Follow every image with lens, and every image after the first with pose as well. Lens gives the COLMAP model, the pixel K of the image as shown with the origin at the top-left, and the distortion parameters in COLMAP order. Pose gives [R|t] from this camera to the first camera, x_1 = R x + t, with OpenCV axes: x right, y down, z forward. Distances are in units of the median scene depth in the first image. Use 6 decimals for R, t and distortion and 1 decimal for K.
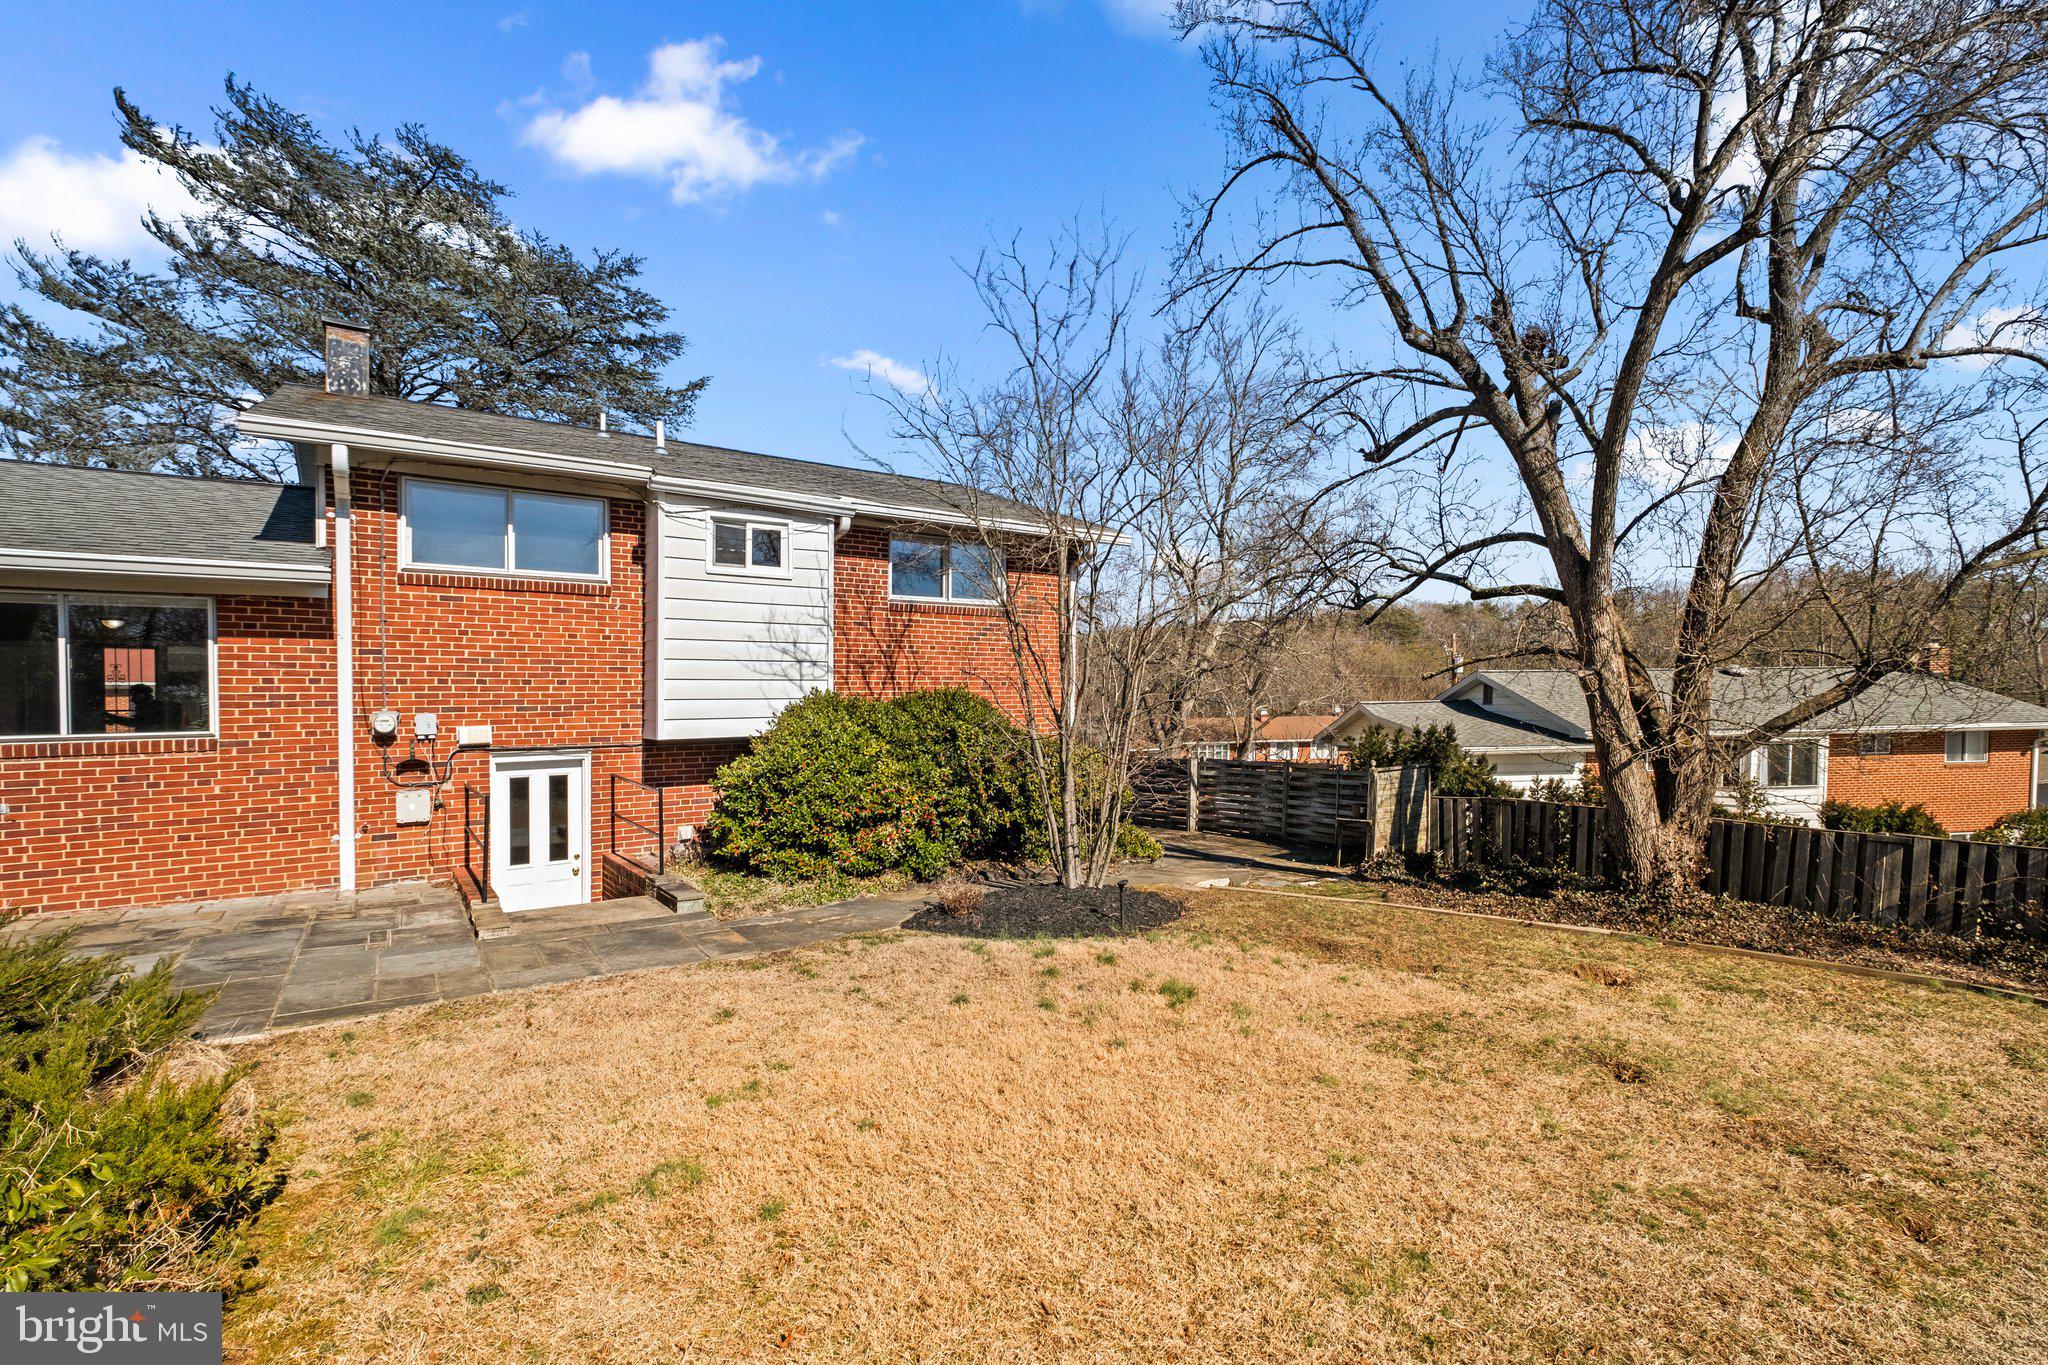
lens RADIAL K [[939.7, 0, 1024.0], [0, 939.7, 682.5], [0, 0, 1]] dist [-0.000660, -0.001040]
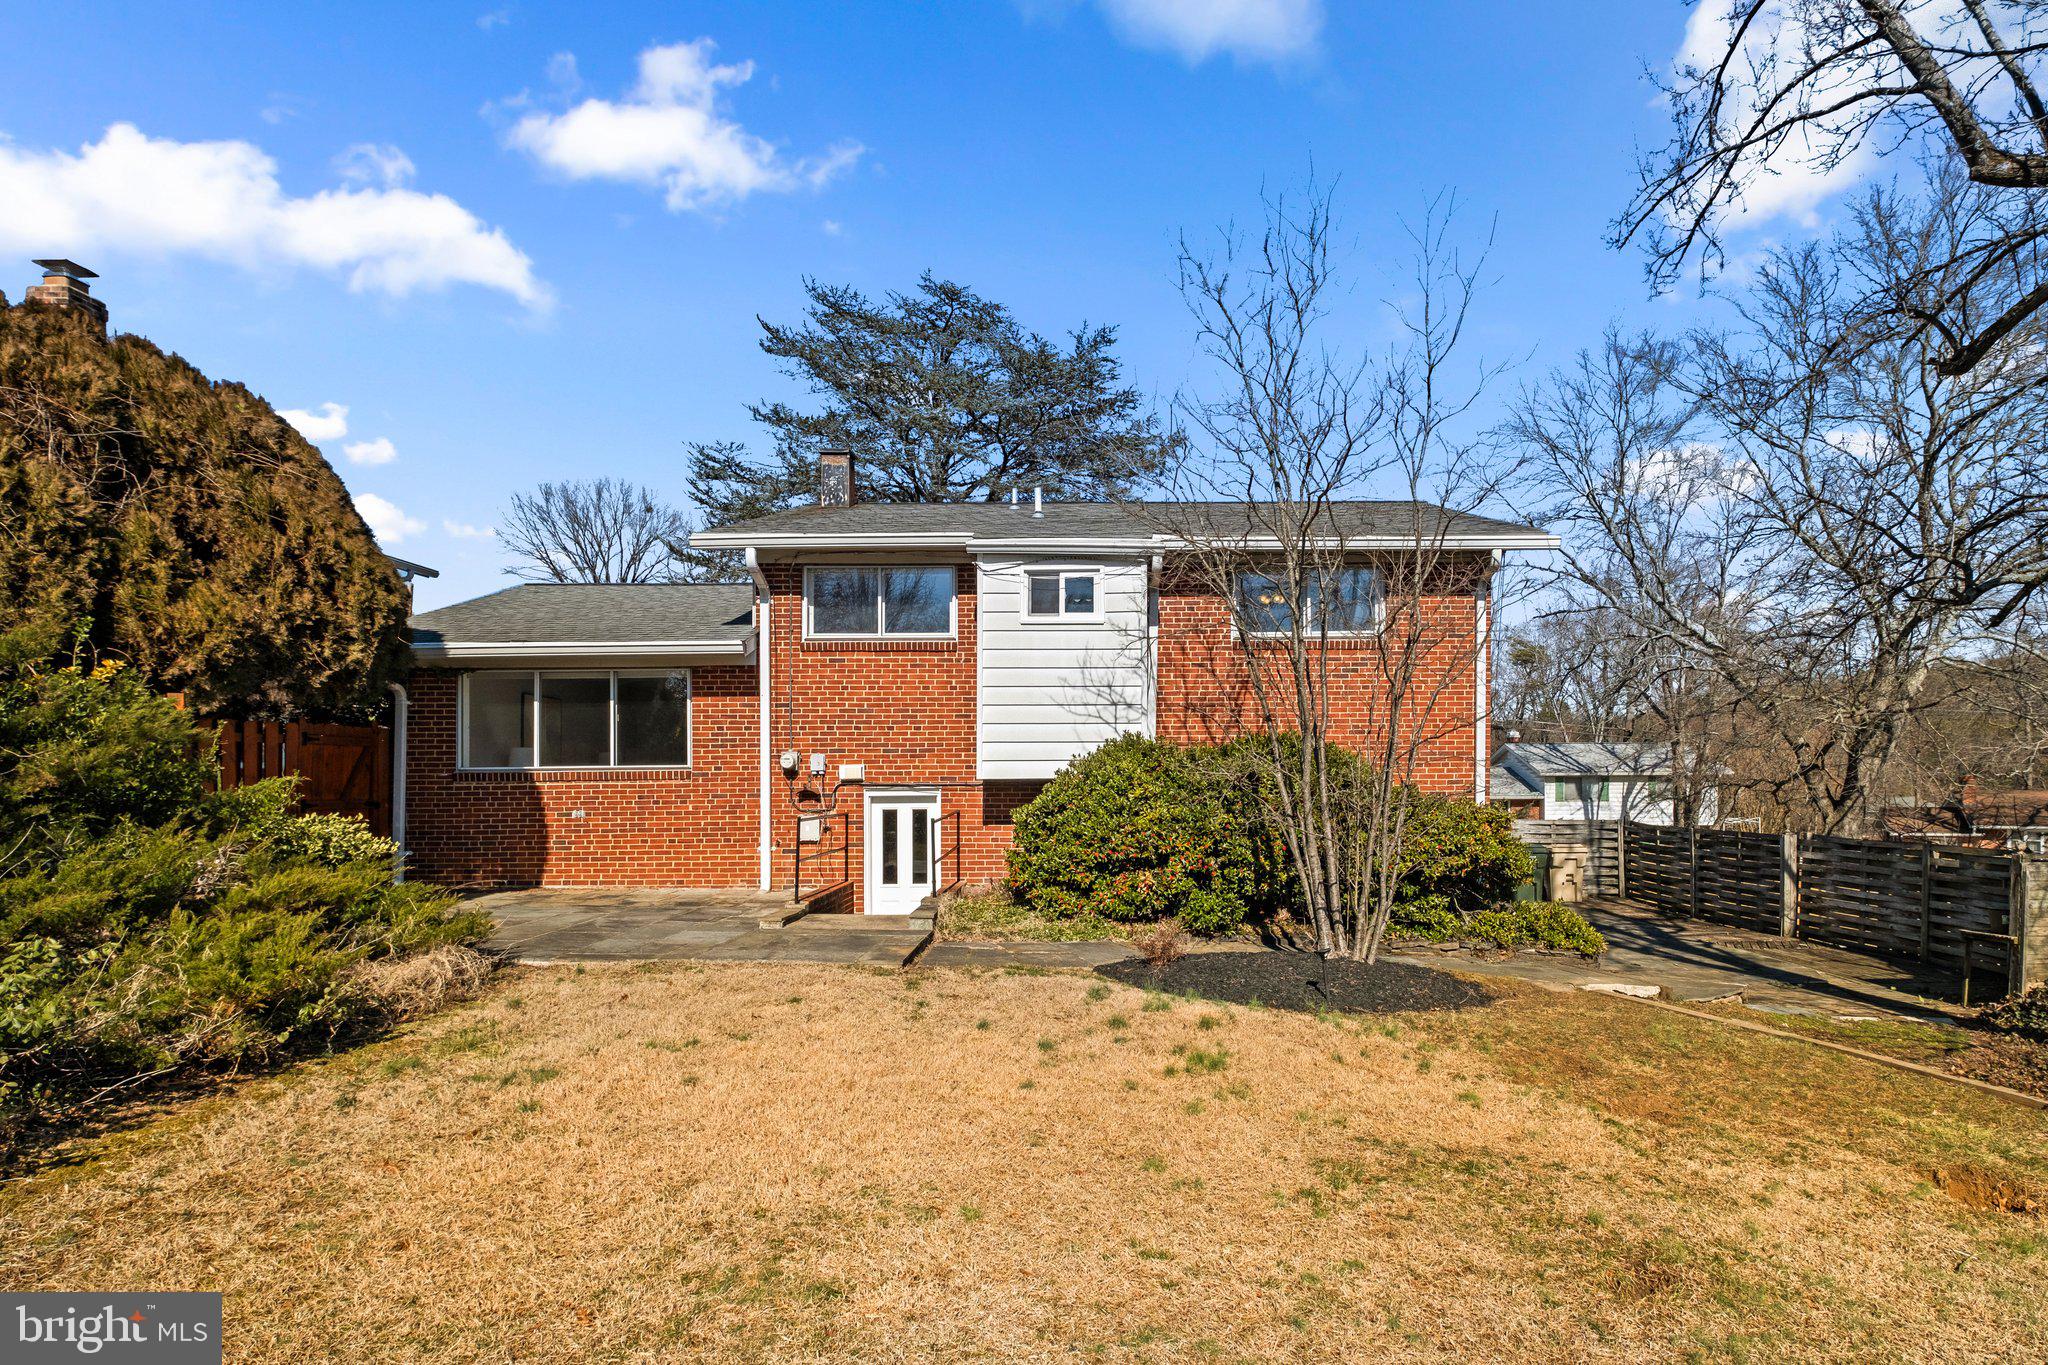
lens RADIAL K [[994.4, 0, 1004.3], [0, 994.4, 710.0], [0, 0, 1]] dist [0.002331, -0.000556]
pose [[0.801362, -0.026239, -0.597604, 0.343852], [0.005945, 0.999337, -0.035906, 0.023495], [0.598150, 0.025221, 0.800987, 0.092666]]
